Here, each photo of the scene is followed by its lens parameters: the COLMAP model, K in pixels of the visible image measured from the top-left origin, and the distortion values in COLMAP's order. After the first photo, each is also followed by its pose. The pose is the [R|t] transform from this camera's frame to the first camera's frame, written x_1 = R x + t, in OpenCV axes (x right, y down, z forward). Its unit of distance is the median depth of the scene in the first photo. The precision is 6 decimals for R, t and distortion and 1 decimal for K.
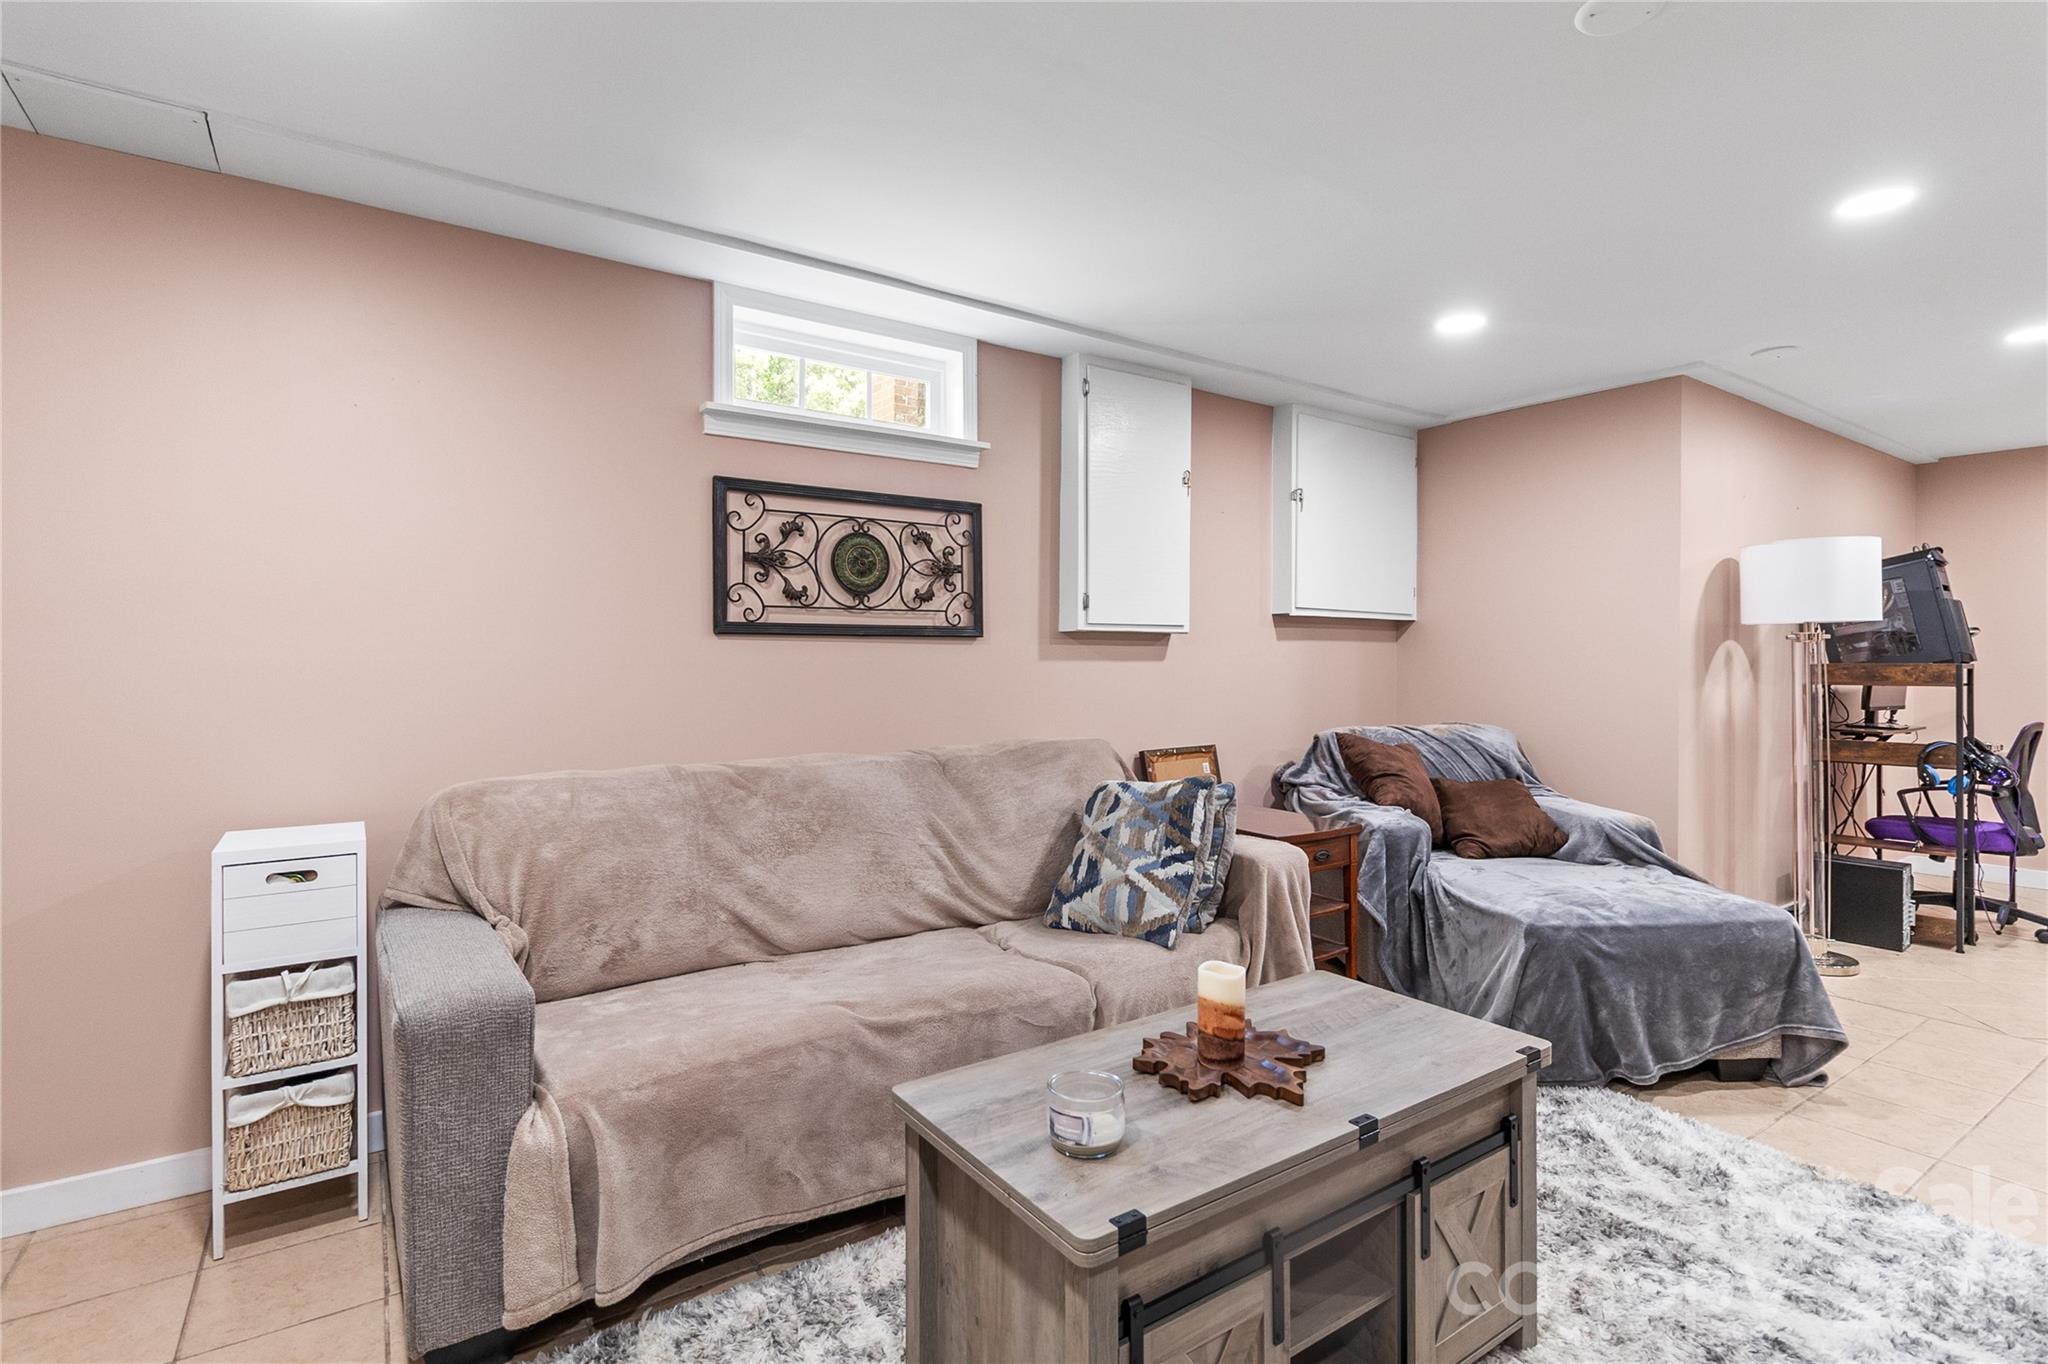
lens RADIAL K [[999.8, 0, 1038.3], [0, 999.8, 661.6], [0, 0, 1]] dist [-0.004269, -0.000991]
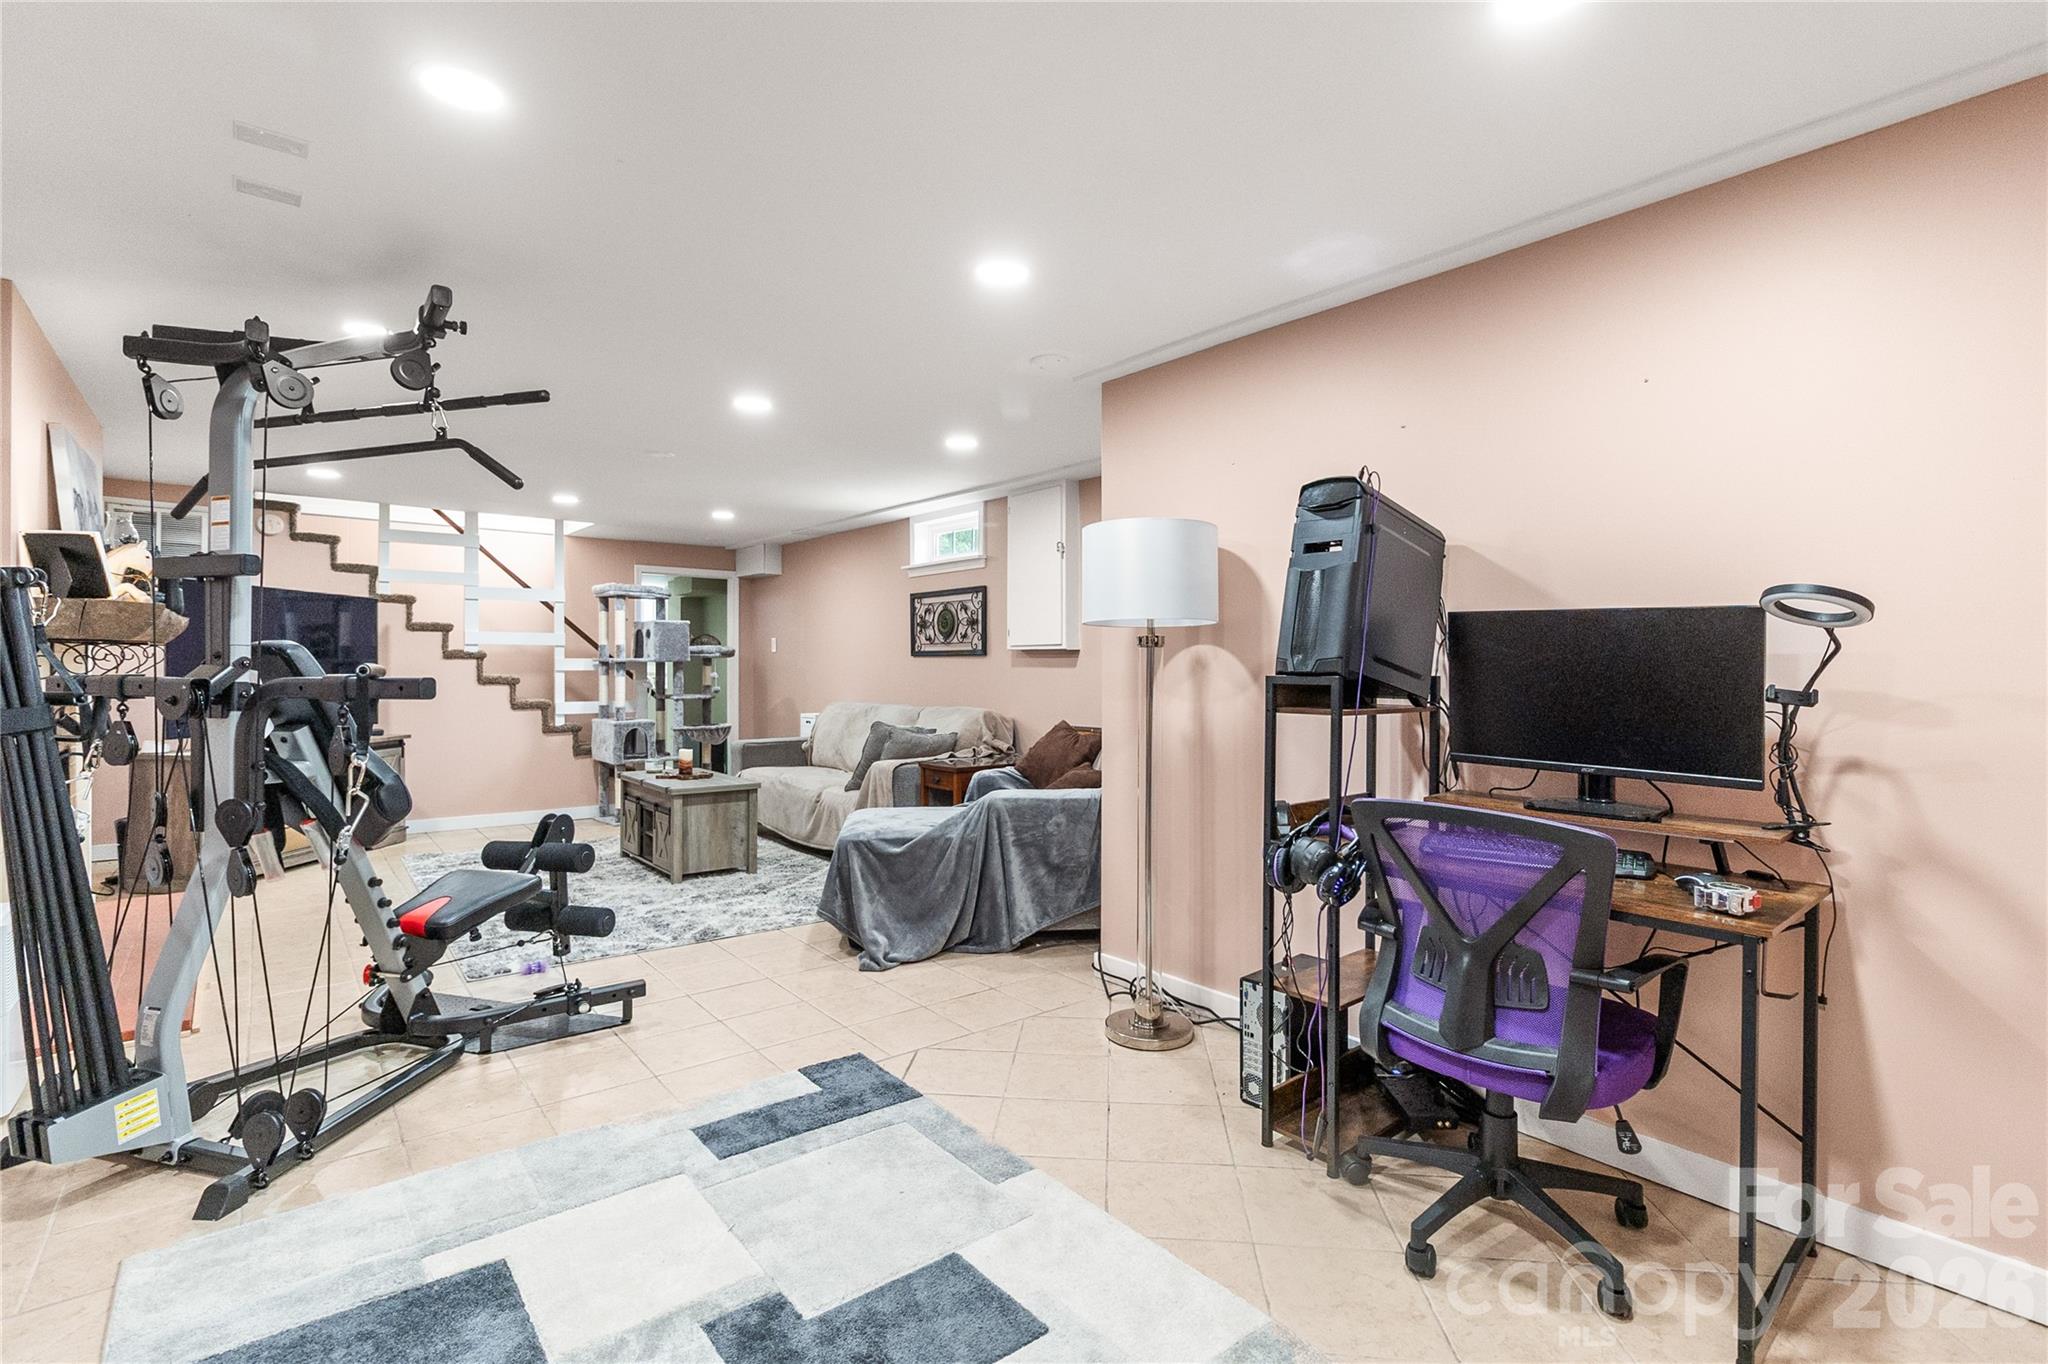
lens RADIAL K [[961.0, 0, 1040.2], [0, 961.0, 670.0], [0, 0, 1]] dist [0.001371, 0.001327]
pose [[0.085596, 0.003562, -0.996324, 1.895753], [-0.002229, 0.999992, 0.003383, -0.002386], [0.996327, 0.001931, 0.085604, 1.005553]]
